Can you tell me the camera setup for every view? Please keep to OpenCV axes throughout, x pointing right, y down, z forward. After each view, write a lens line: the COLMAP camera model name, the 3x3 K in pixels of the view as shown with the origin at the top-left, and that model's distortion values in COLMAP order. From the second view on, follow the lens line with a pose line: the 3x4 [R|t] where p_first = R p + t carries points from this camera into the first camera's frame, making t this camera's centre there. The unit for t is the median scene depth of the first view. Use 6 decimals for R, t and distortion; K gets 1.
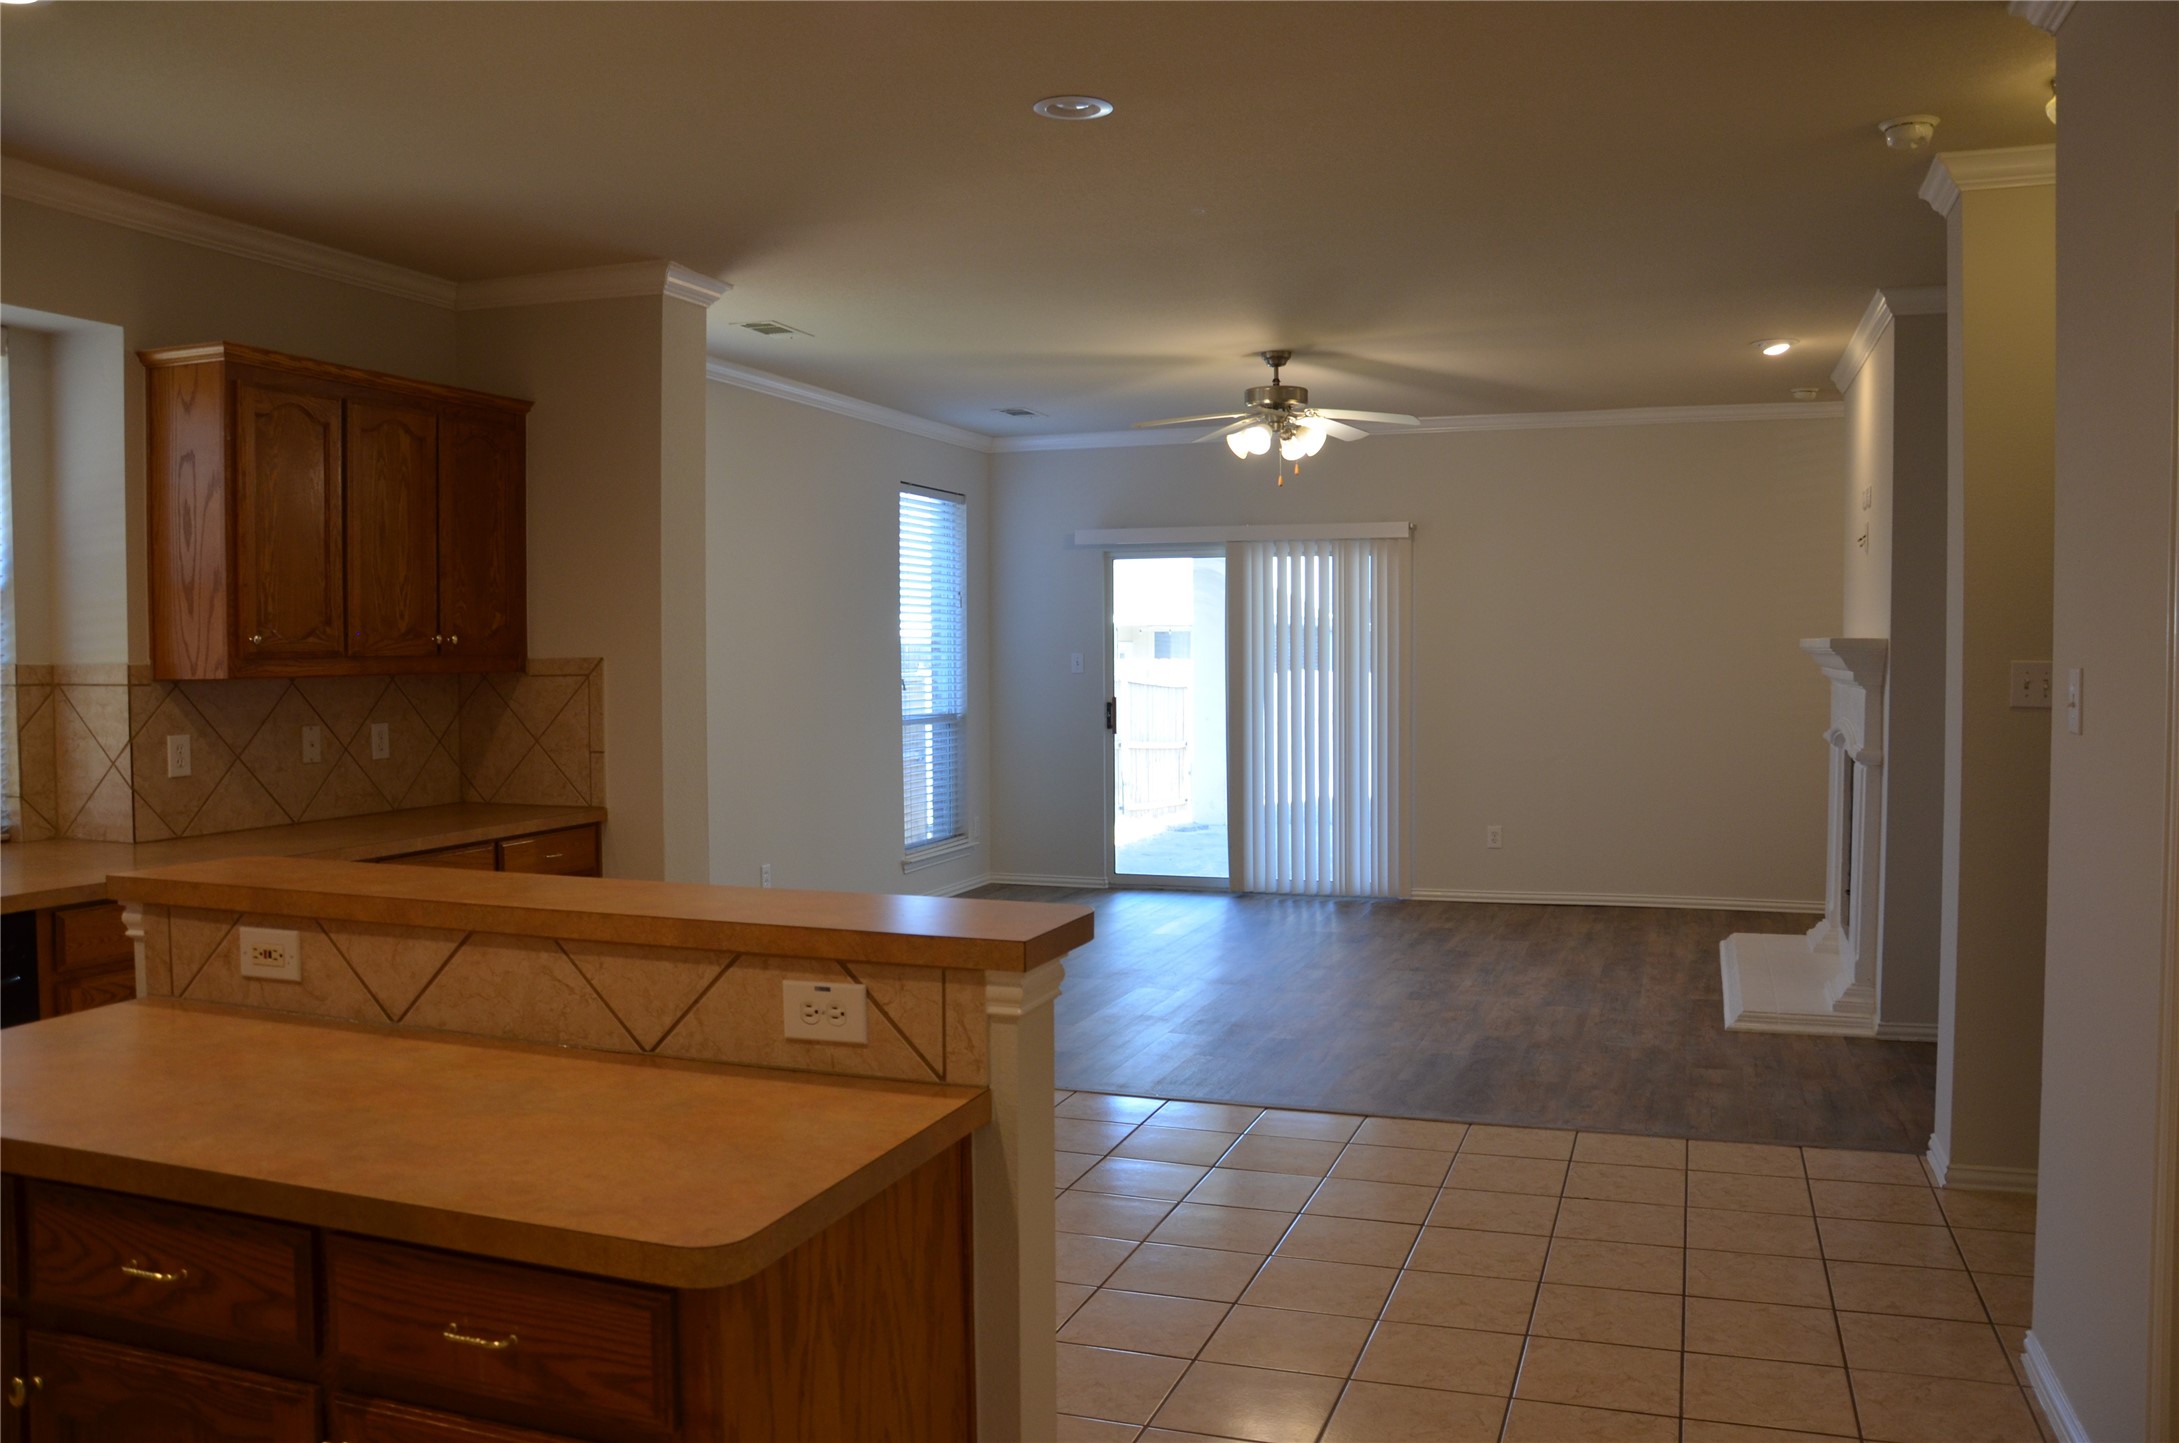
lens RADIAL K [[1702.8, 0, 1100.0], [0, 1702.8, 710.4], [0, 0, 1]] dist [-0.160939, 0.127330]
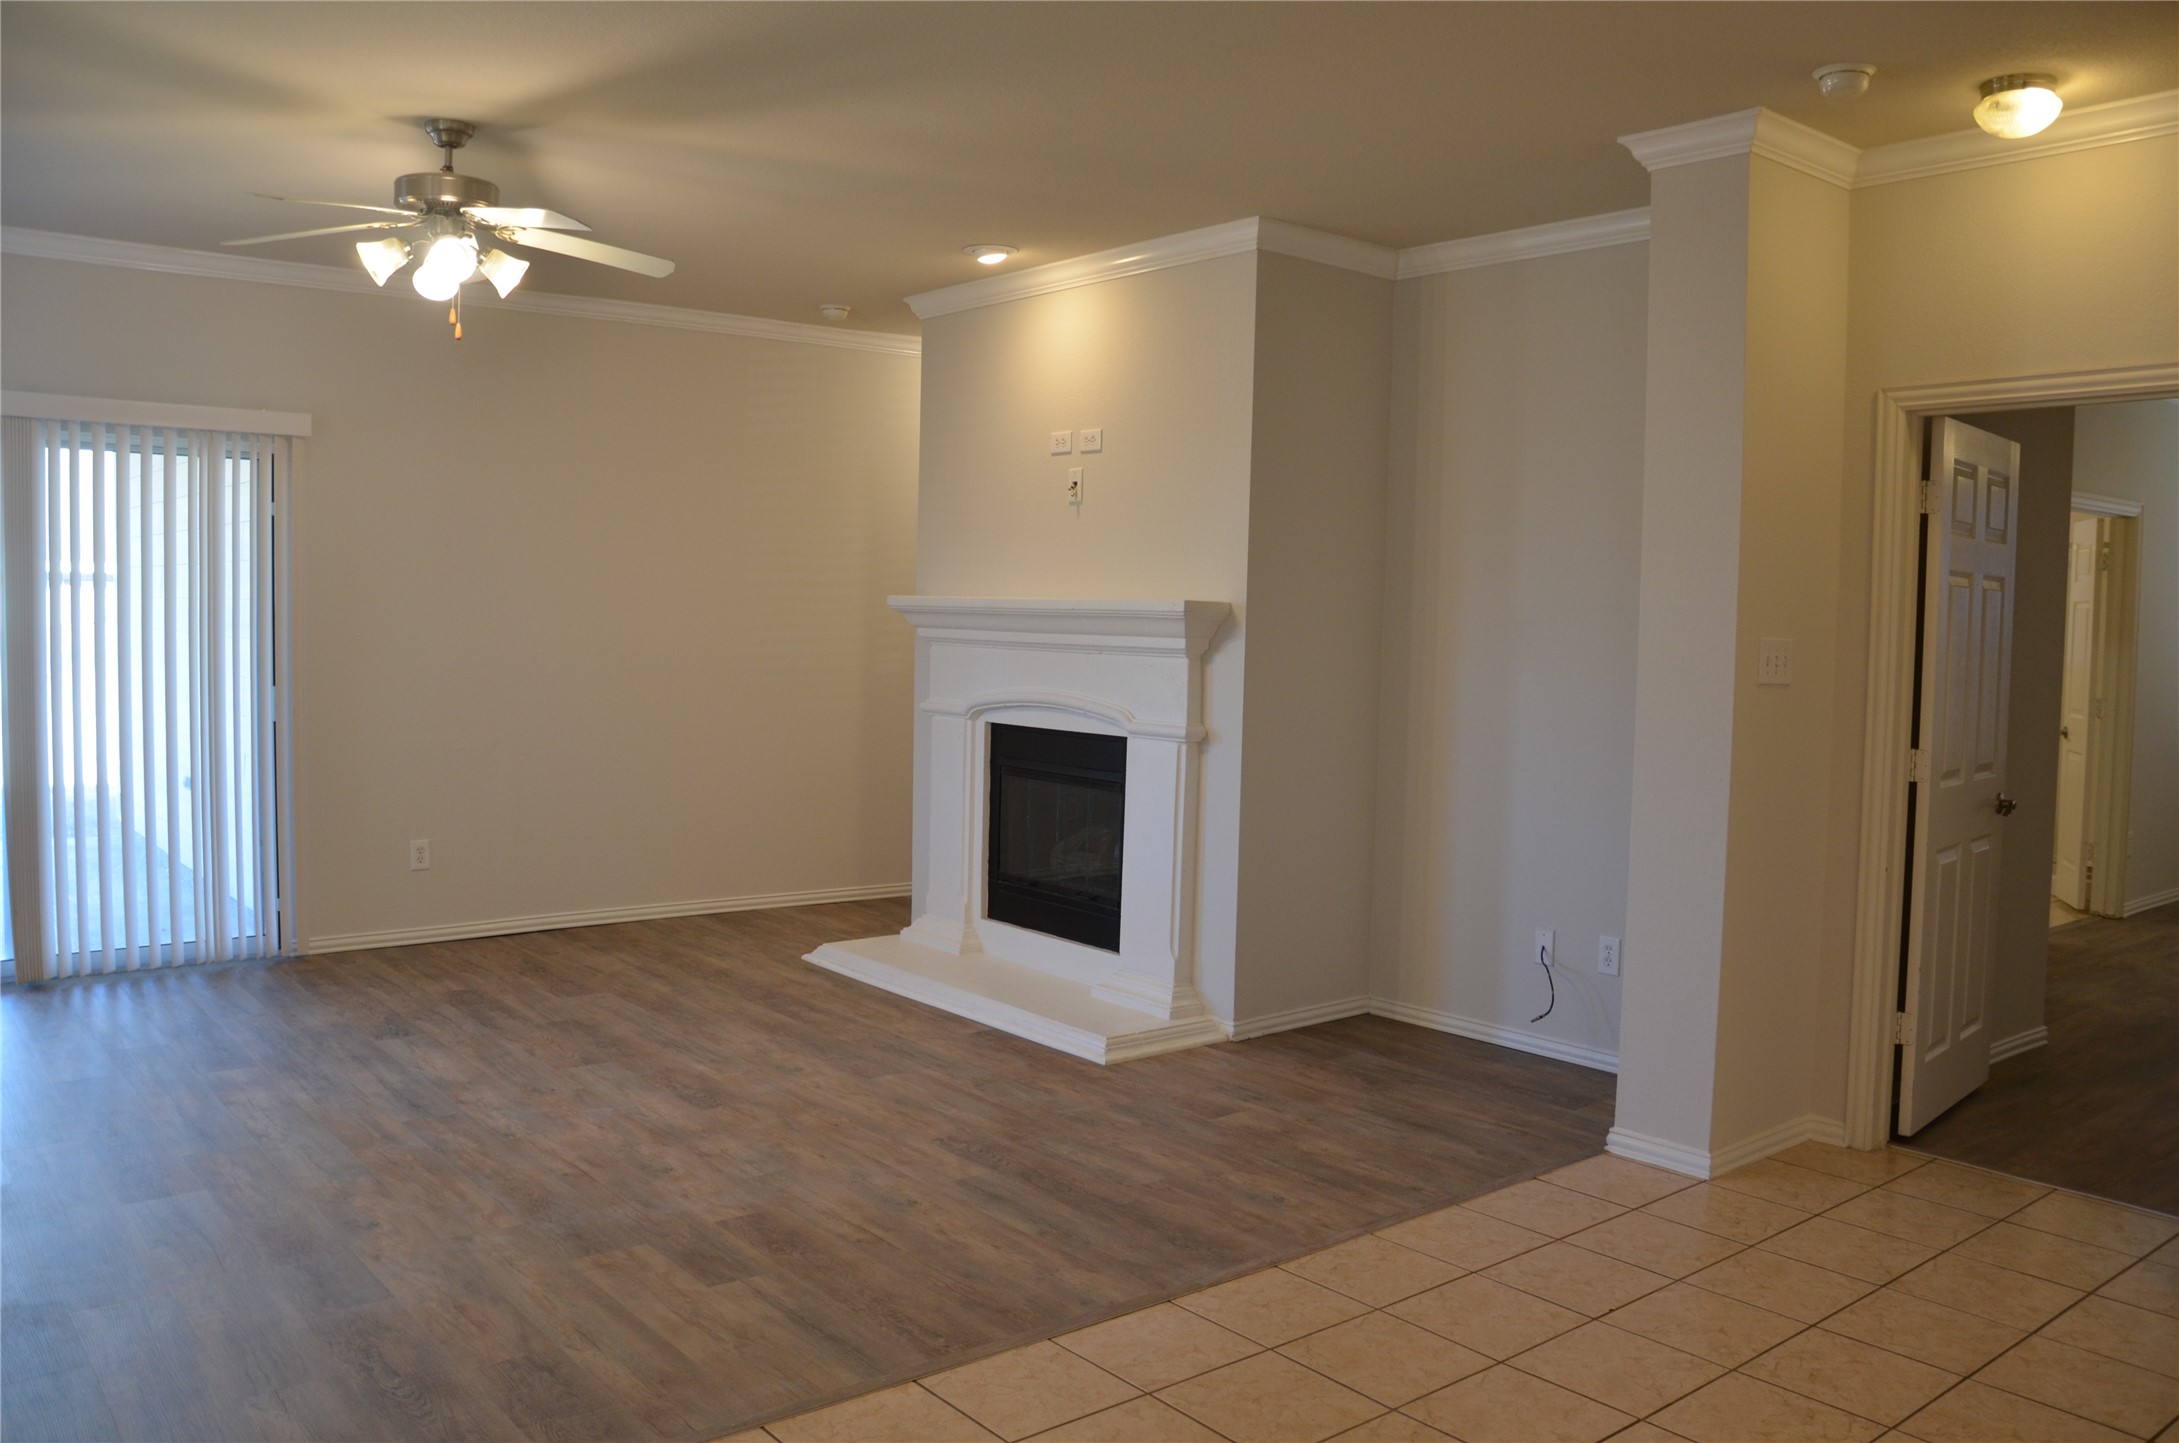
lens RADIAL K [[1702.8, 0, 1100.0], [0, 1702.8, 710.4], [0, 0, 1]] dist [-0.160939, 0.127330]
pose [[0.515280, -0.036092, 0.856261, -0.376718], [0.009083, 0.999287, 0.036654, -0.019562], [-0.856974, -0.011110, 0.515240, 0.600624]]
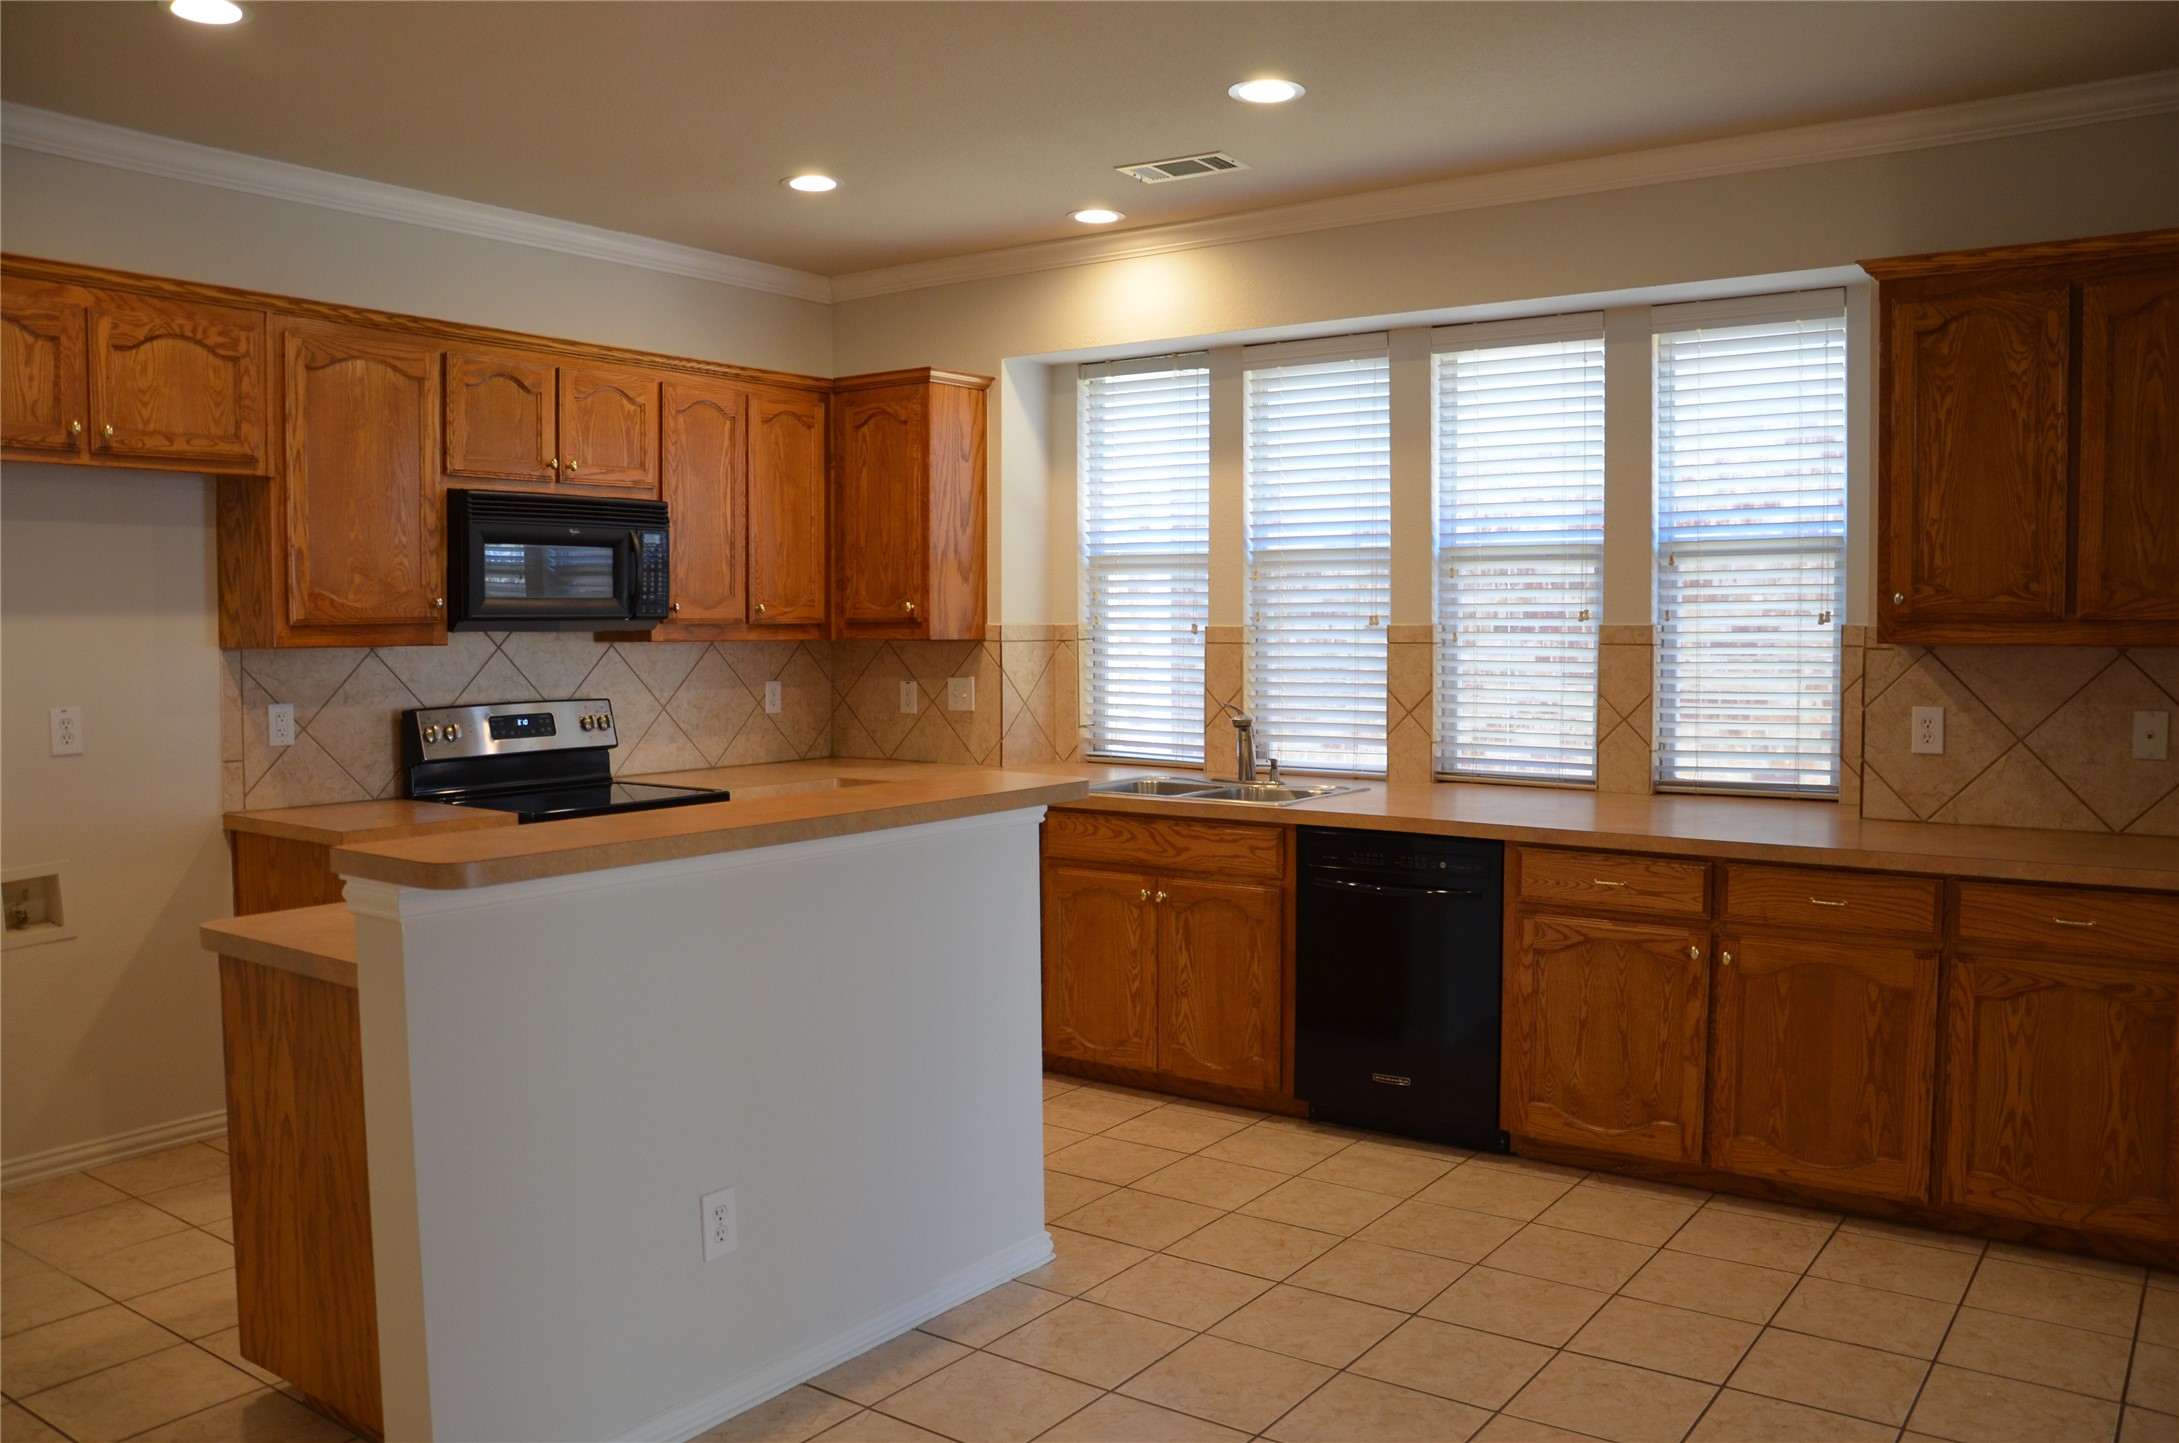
lens RADIAL K [[1702.8, 0, 1100.0], [0, 1702.8, 710.4], [0, 0, 1]] dist [-0.160939, 0.127330]
pose [[-0.276665, 0.055489, -0.959363, 0.340101], [-0.032828, 0.997203, 0.067145, -0.022943], [0.960406, 0.050071, -0.274070, 0.662462]]
